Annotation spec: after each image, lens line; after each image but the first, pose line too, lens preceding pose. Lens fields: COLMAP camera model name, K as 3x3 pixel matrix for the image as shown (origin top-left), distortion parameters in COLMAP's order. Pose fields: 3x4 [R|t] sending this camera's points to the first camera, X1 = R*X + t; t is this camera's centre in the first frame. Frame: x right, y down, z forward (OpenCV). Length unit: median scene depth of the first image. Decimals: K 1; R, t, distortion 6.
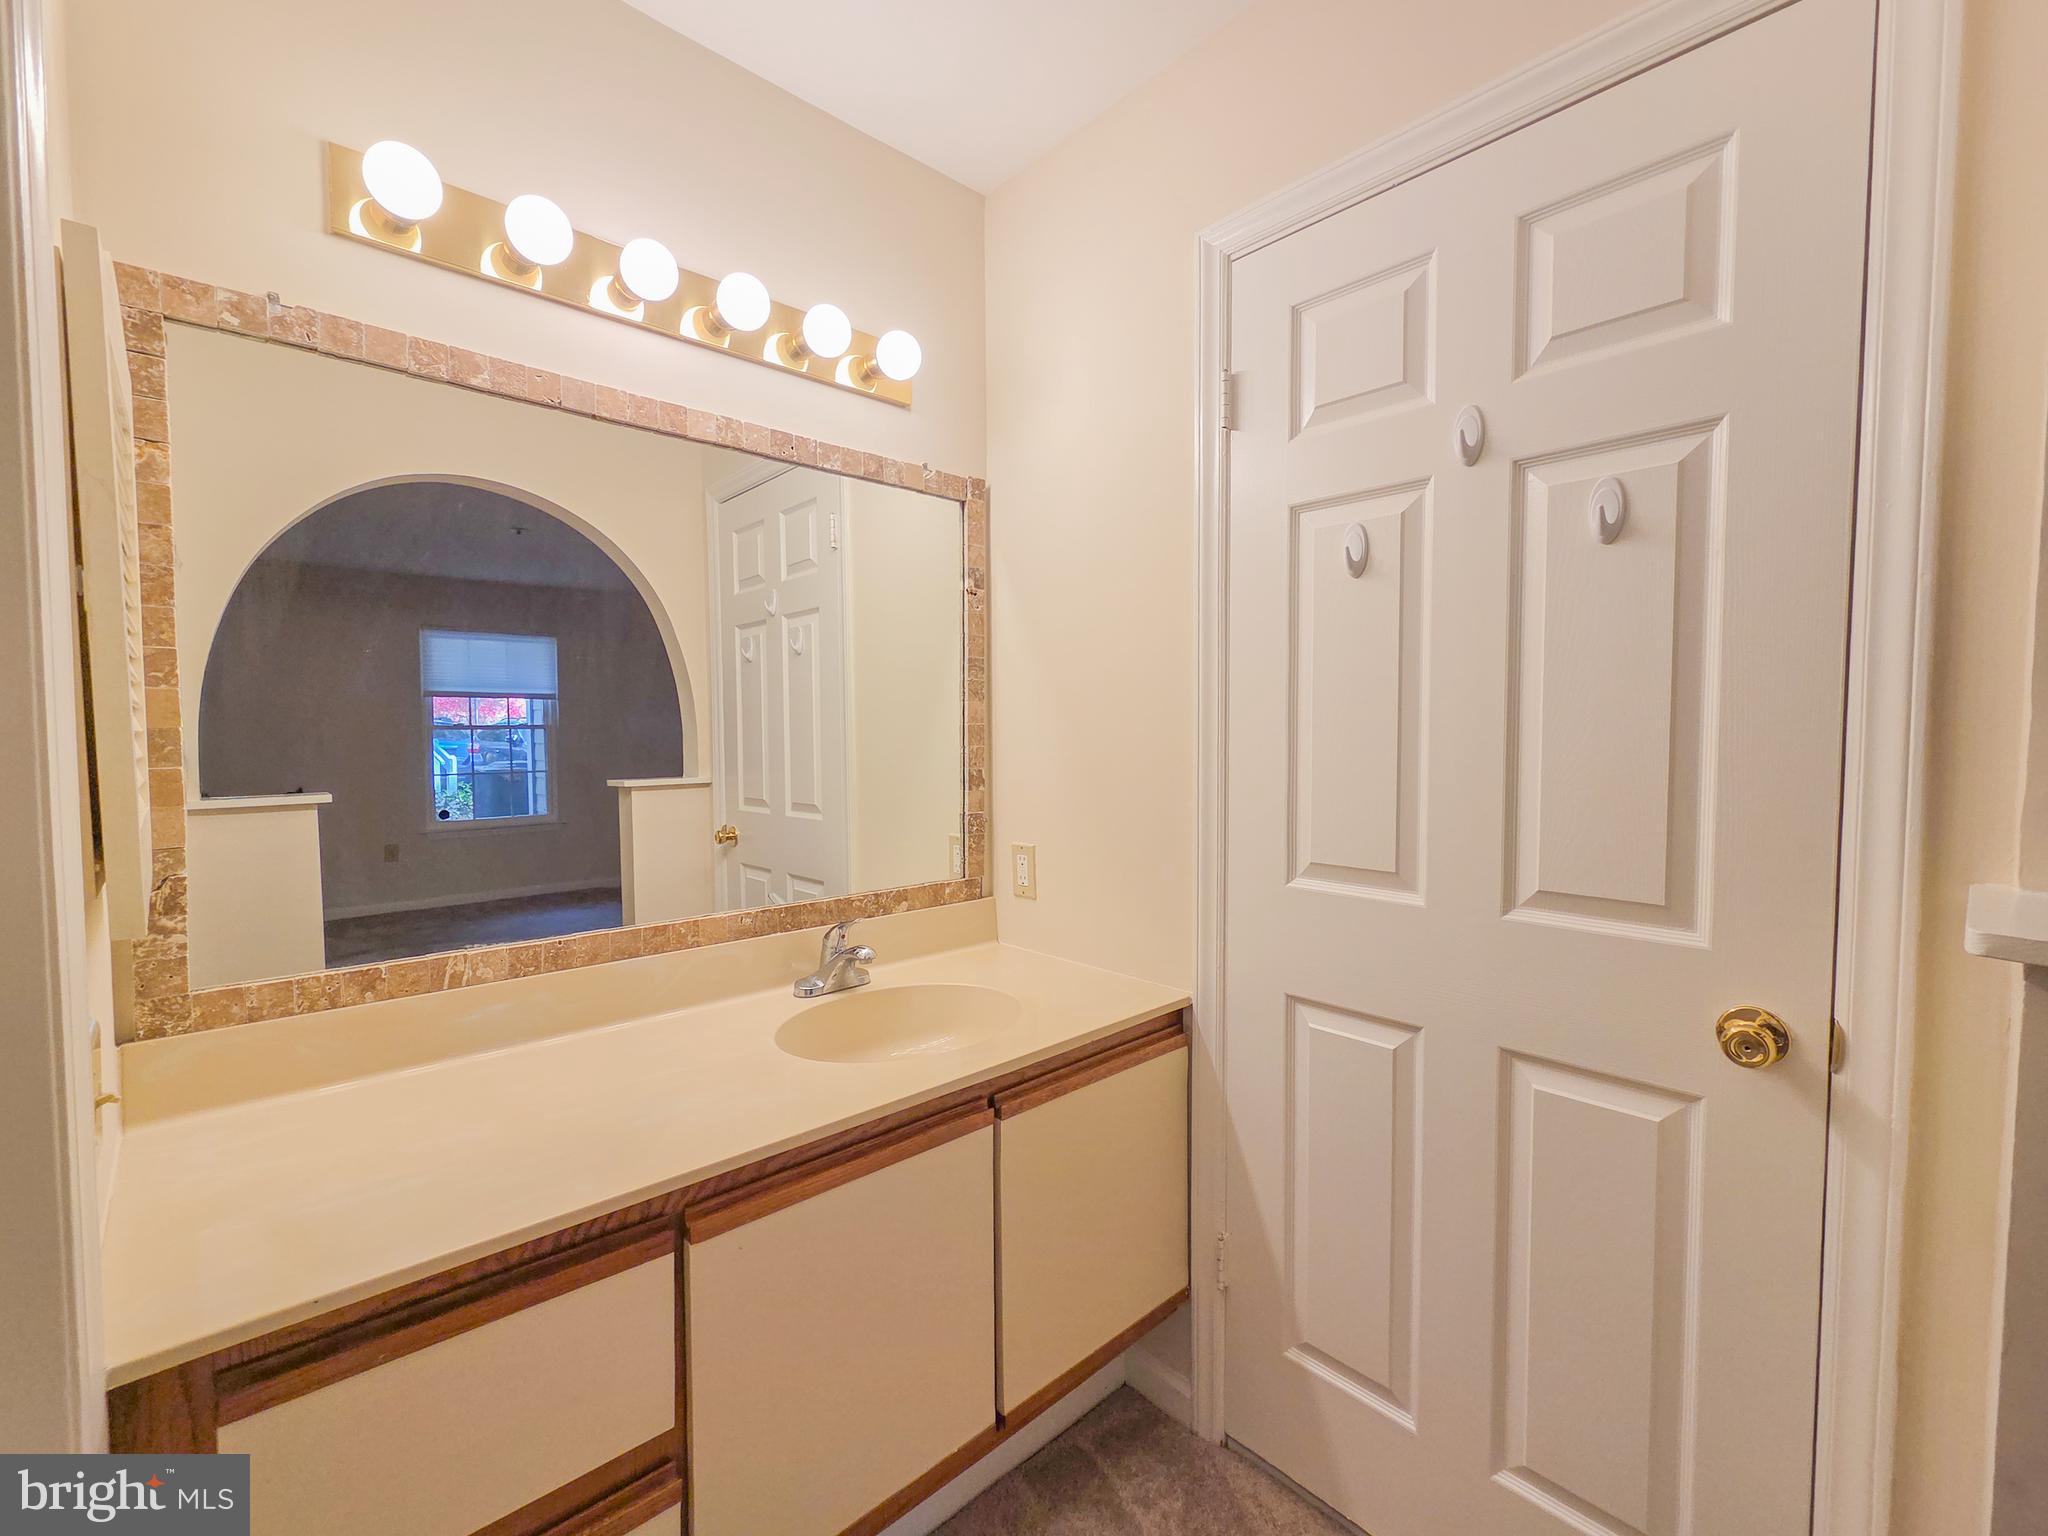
lens RADIAL K [[840.7, 0, 1026.2], [0, 840.7, 763.7], [0, 0, 1]] dist [0.003445, 0.000242]
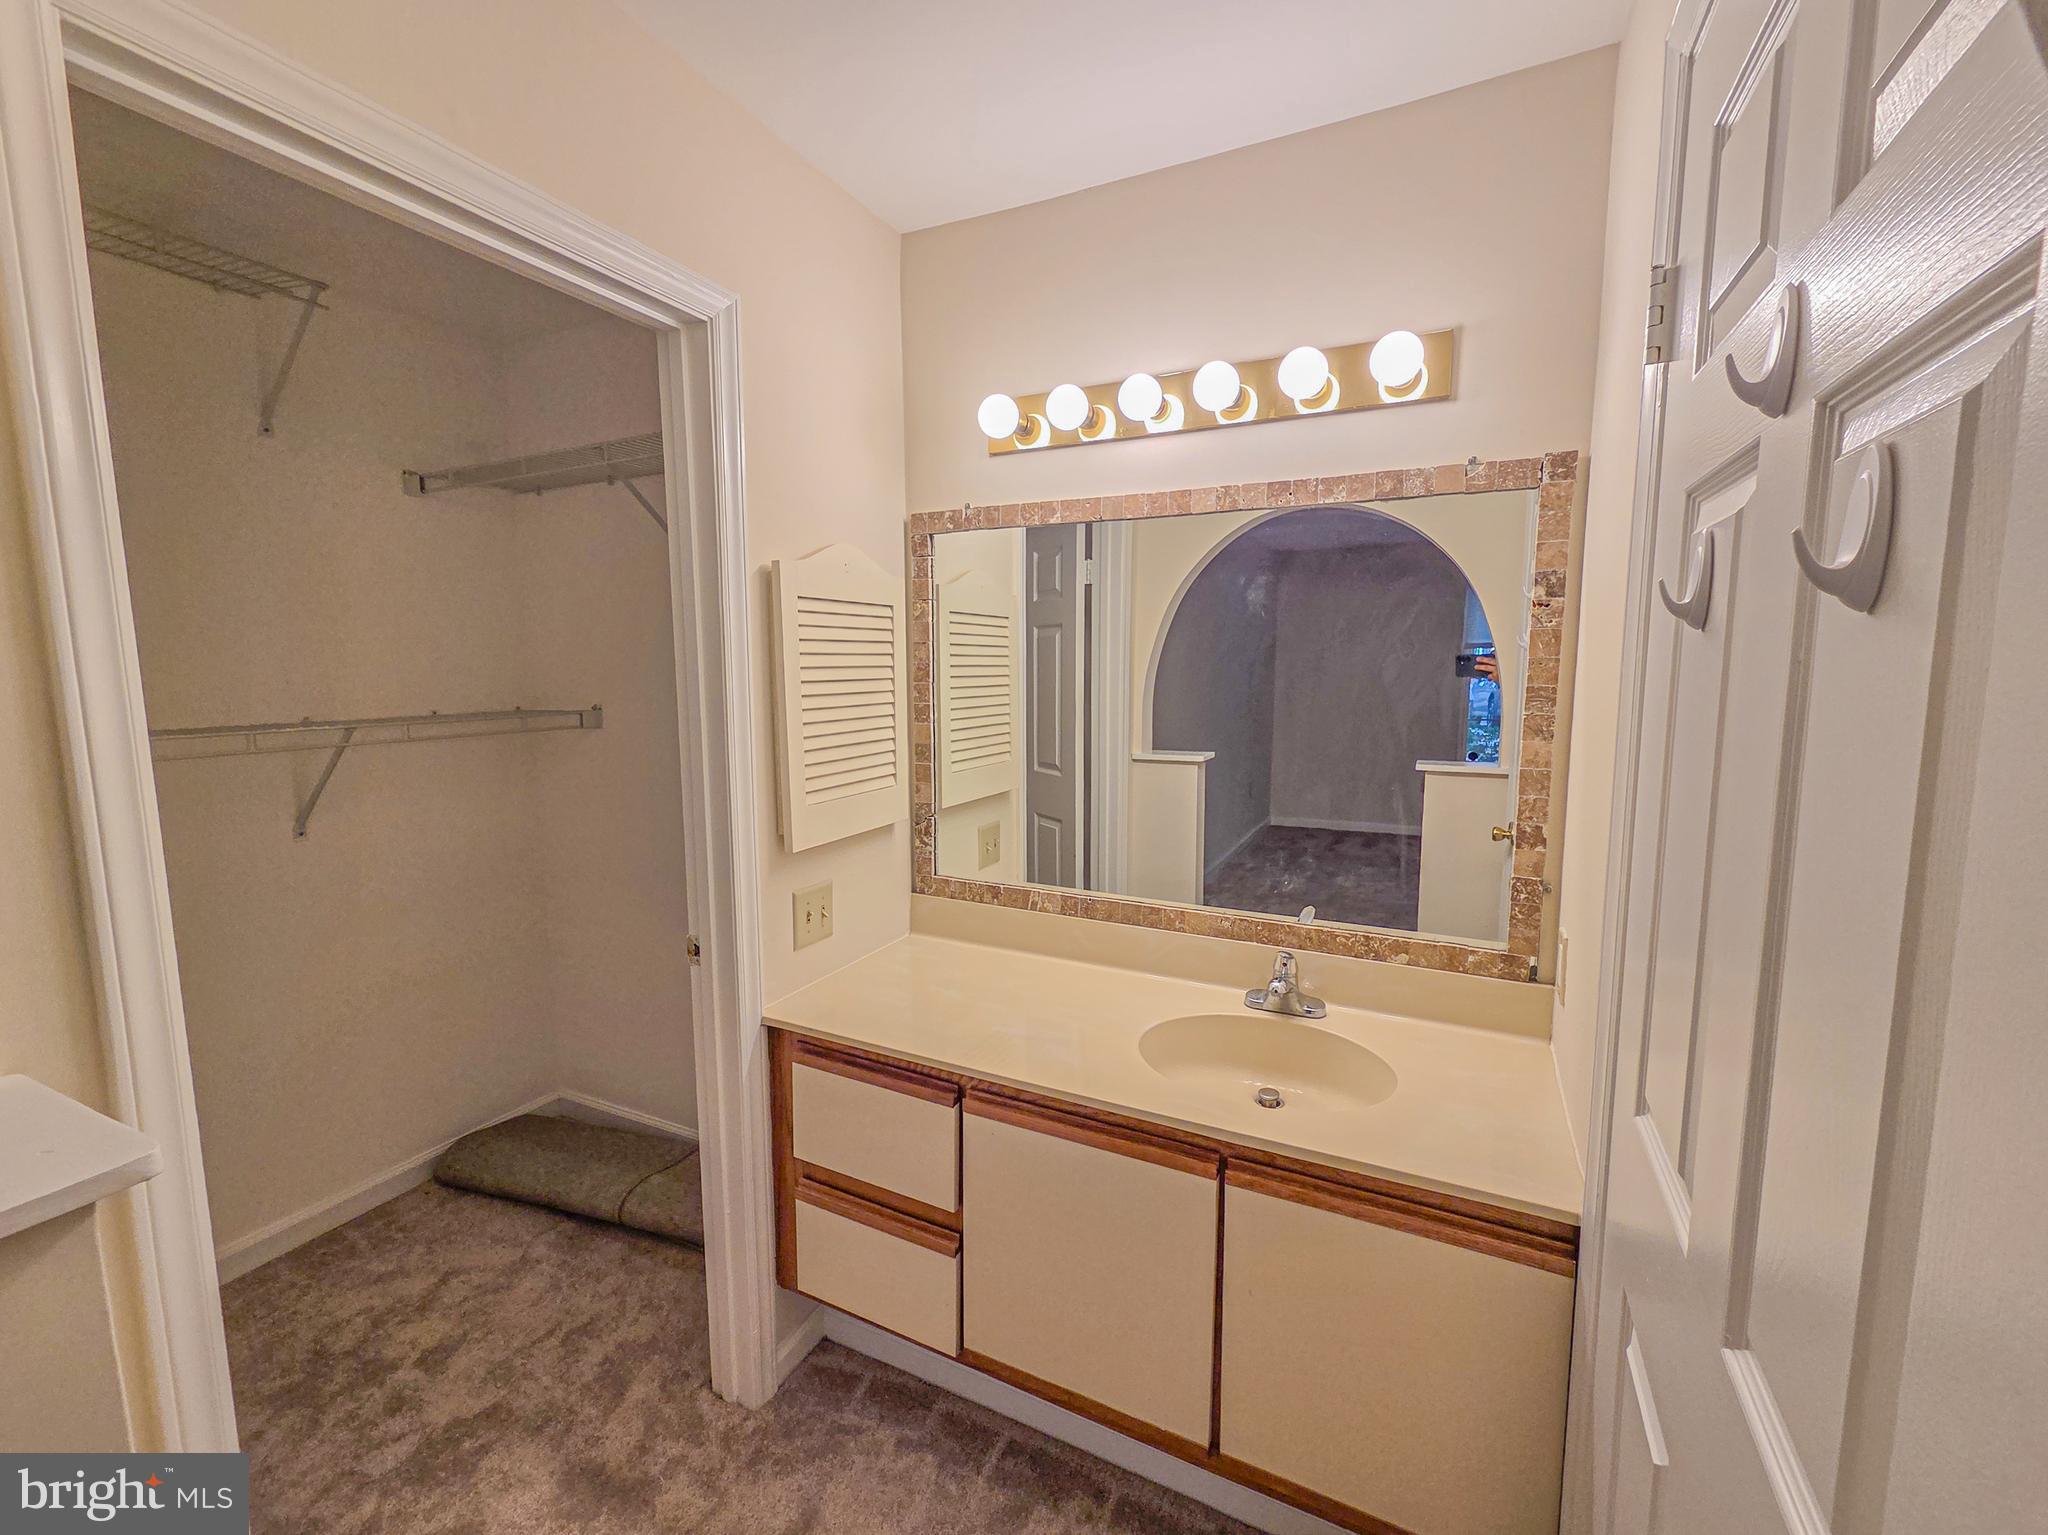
lens RADIAL K [[840.7, 0, 1026.2], [0, 840.7, 763.2], [0, 0, 1]] dist [0.003445, 0.000242]
pose [[0.378755, 0.114628, -0.918371, 0.617668], [-0.039879, 0.993400, 0.107546, -0.149928], [0.924637, -0.004110, 0.380827, 0.314166]]
